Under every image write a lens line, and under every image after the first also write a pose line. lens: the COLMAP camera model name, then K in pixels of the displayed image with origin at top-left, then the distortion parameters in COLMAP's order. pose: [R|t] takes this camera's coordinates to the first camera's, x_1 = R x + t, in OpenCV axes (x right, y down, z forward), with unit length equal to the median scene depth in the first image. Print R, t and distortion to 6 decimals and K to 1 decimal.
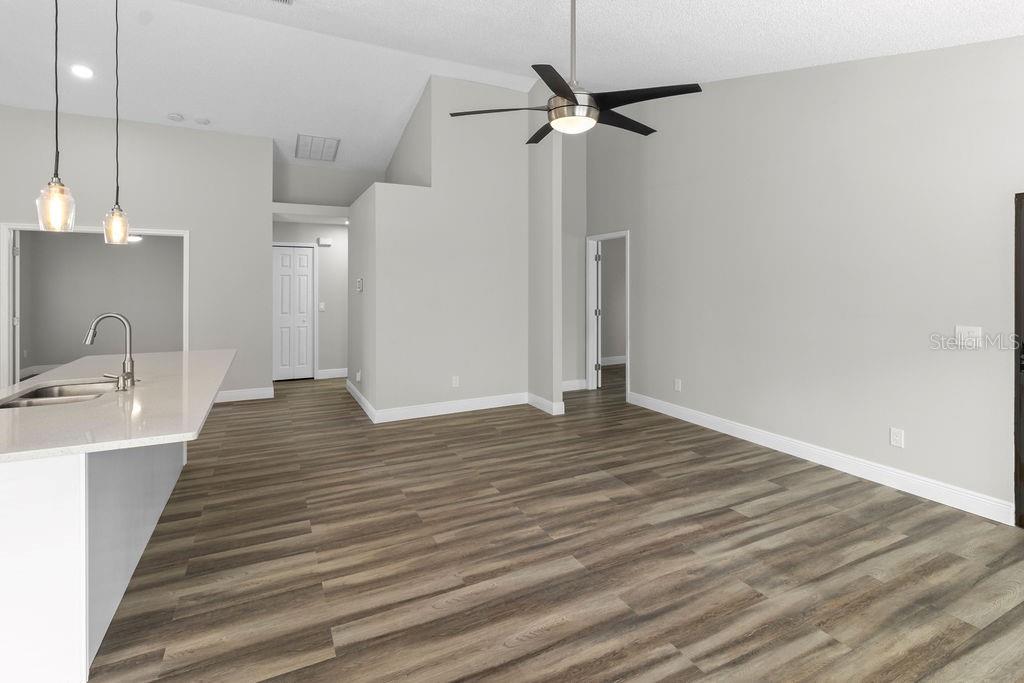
lens RADIAL K [[489.7, 0, 518.2], [0, 489.7, 284.2], [0, 0, 1]] dist [0.000989, 0.000675]
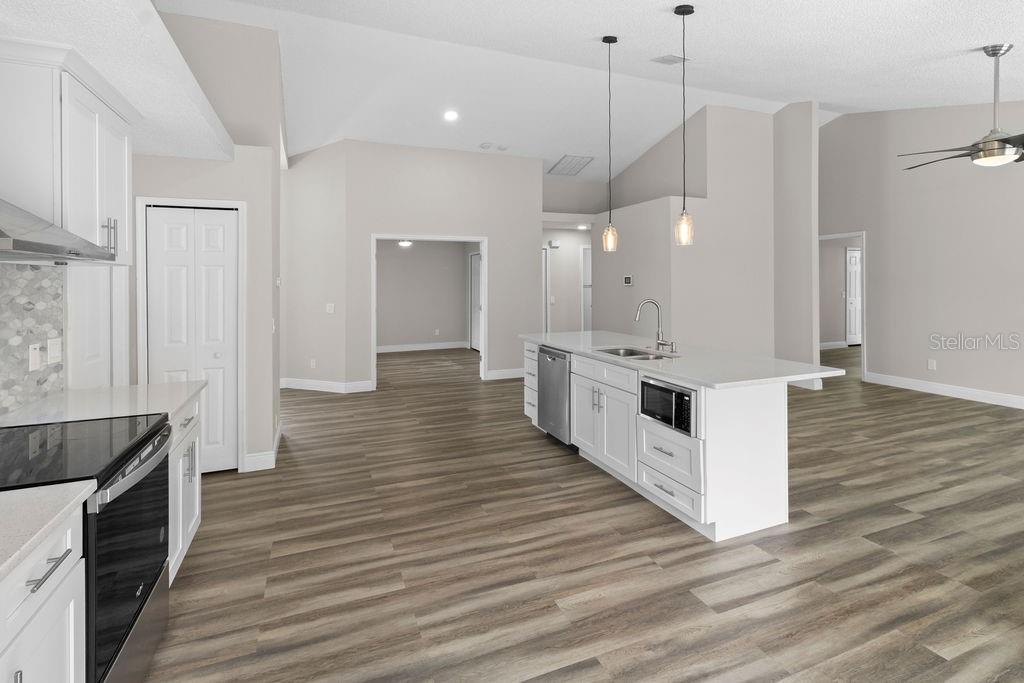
lens RADIAL K [[493.8, 0, 518.6], [0, 493.8, 274.4], [0, 0, 1]] dist [0.002616, 0.000088]
pose [[0.996742, -0.009661, -0.080076, -0.968510], [0.008612, 0.999873, -0.013428, 0.001783], [0.080195, 0.012694, 0.996698, -0.428952]]
